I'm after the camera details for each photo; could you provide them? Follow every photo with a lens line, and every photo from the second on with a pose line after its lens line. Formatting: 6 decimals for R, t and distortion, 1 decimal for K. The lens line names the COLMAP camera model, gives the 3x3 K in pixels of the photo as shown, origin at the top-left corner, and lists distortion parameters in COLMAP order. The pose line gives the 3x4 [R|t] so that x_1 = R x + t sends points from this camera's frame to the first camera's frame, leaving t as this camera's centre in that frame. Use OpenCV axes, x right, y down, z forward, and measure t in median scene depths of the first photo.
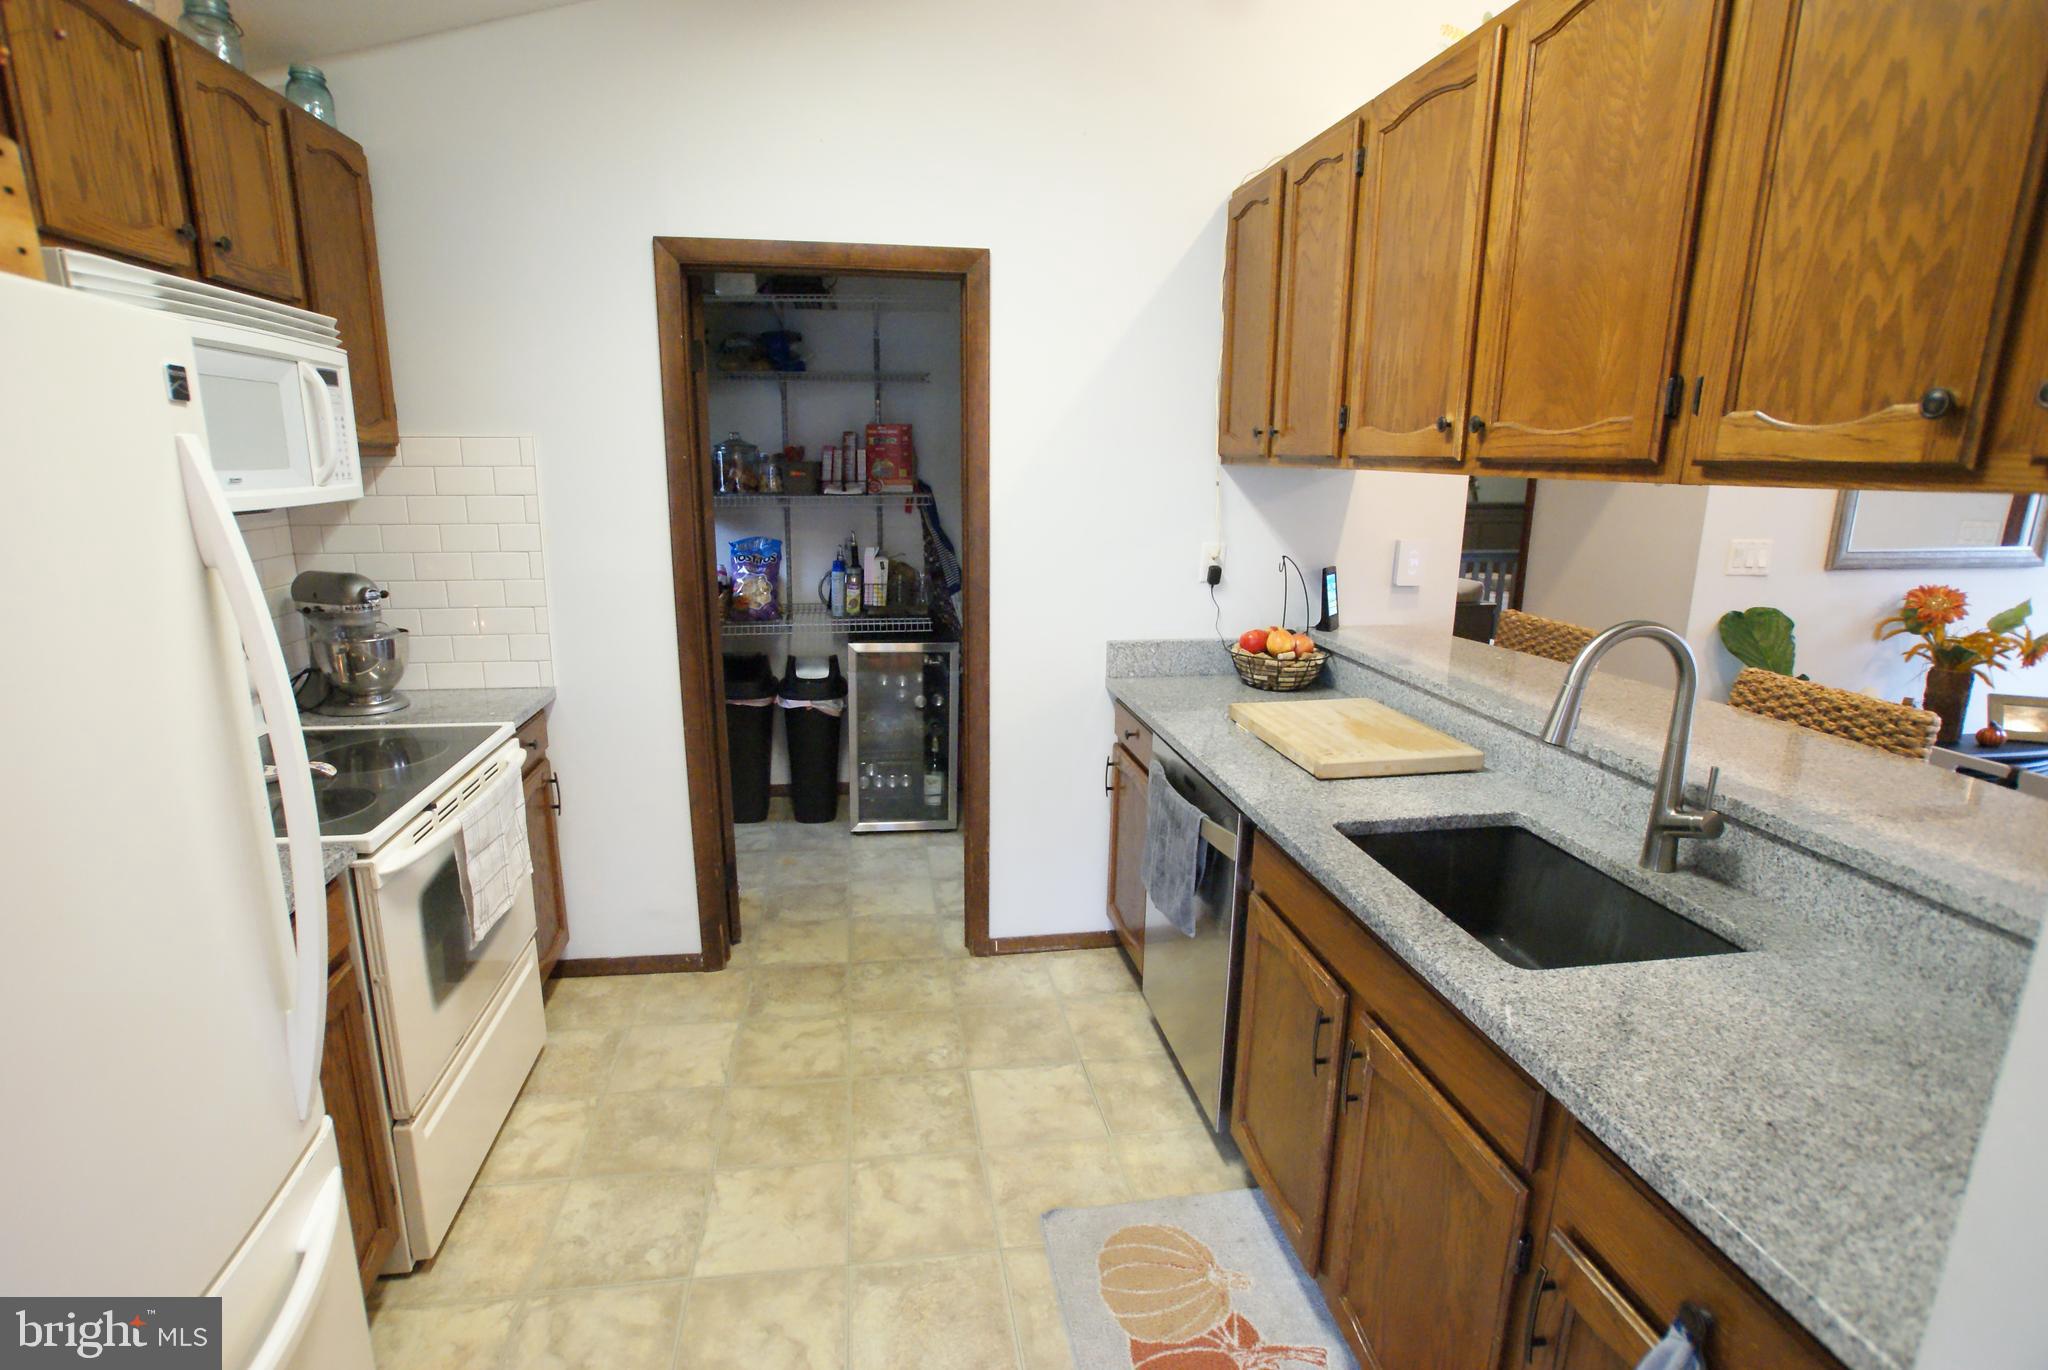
lens RADIAL K [[975.7, 0, 983.1], [0, 975.7, 680.9], [0, 0, 1]] dist [-0.039882, 0.011950]
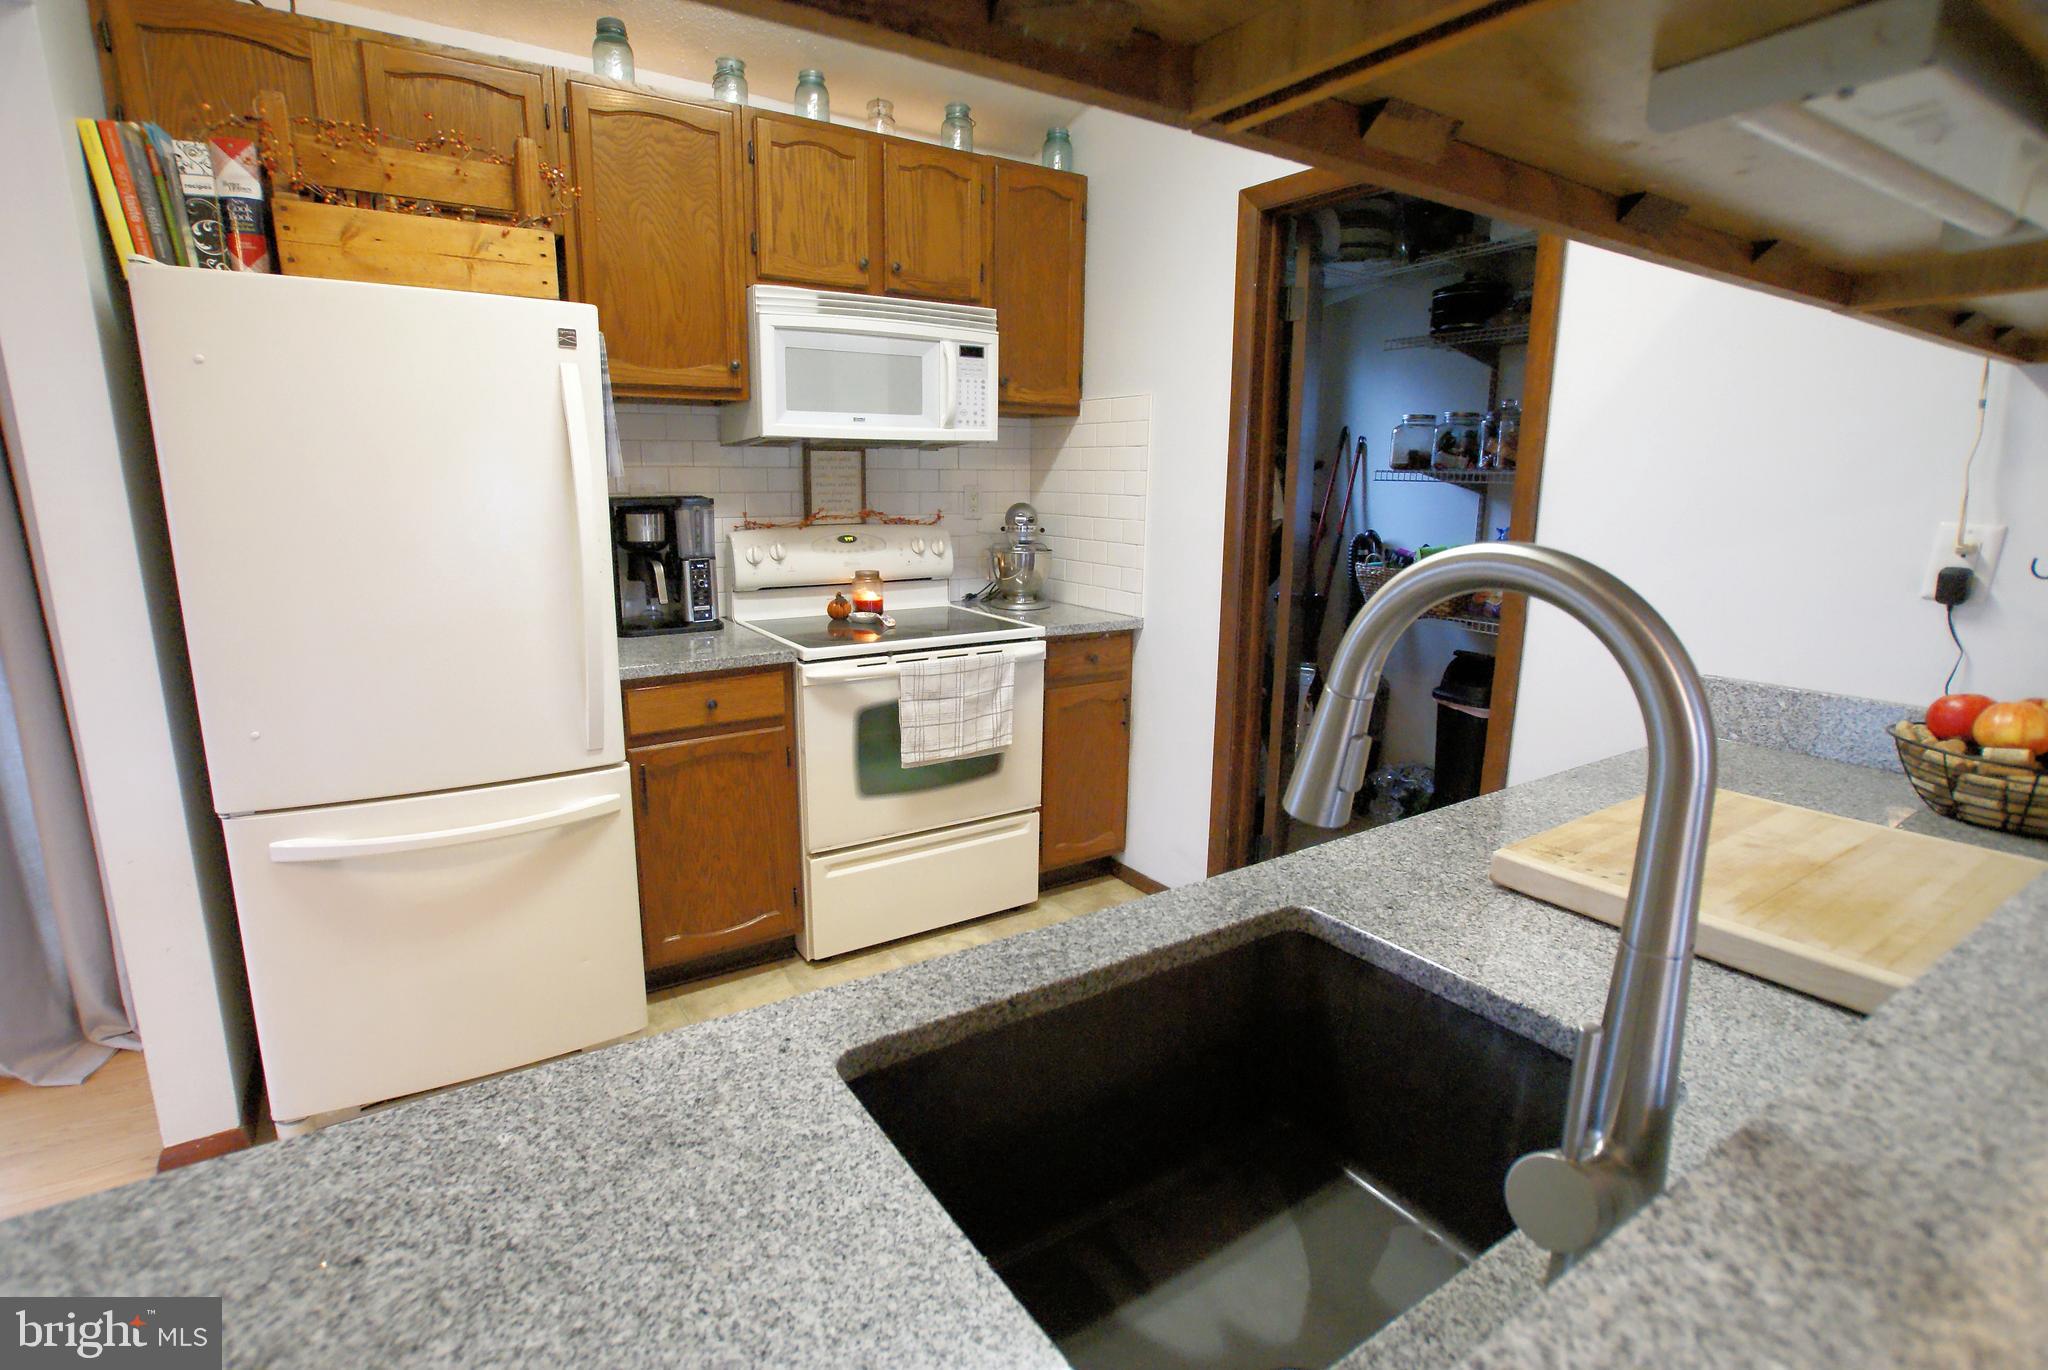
lens RADIAL K [[975.7, 0, 1015.5], [0, 975.7, 673.6], [0, 0, 1]] dist [-0.039882, 0.011950]
pose [[0.421834, 0.176237, -0.889380, 0.848249], [-0.207959, 0.973583, 0.094287, -0.011184], [0.882502, 0.145181, 0.447340, 0.610912]]
